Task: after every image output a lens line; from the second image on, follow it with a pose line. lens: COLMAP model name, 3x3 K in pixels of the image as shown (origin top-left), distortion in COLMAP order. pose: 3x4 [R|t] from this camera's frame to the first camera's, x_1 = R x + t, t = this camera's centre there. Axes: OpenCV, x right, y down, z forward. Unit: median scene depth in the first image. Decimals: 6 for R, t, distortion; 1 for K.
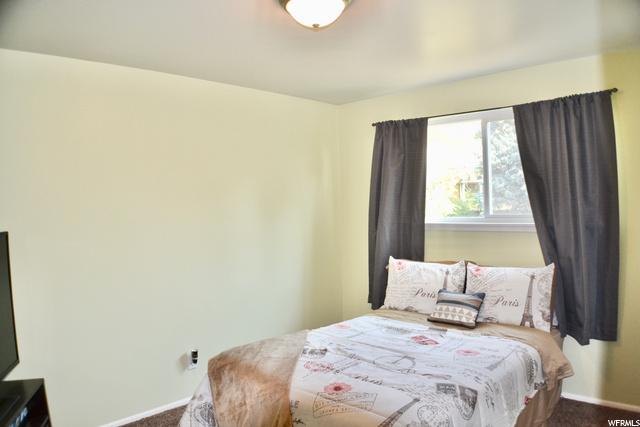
lens RADIAL K [[444.0, 0, 317.7], [0, 444.0, 223.5], [0, 0, 1]] dist [-0.173452, 0.042900]
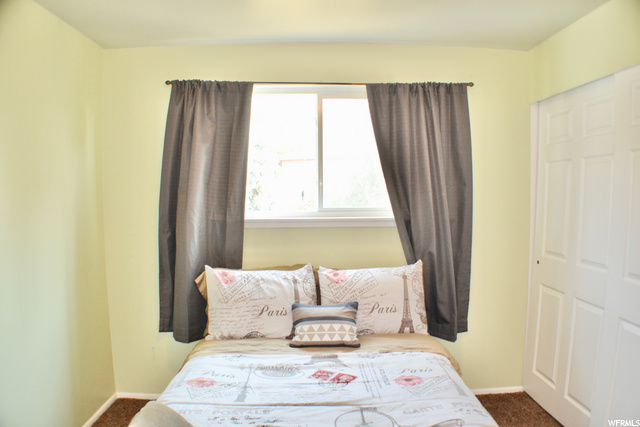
lens RADIAL K [[444.0, 0, 317.7], [0, 444.0, 223.5], [0, 0, 1]] dist [-0.173452, 0.042900]
pose [[0.706076, -0.026659, 0.707634, -0.242959], [0.015781, 0.999635, 0.021914, -0.009111], [-0.707960, -0.004306, 0.706240, 0.409730]]
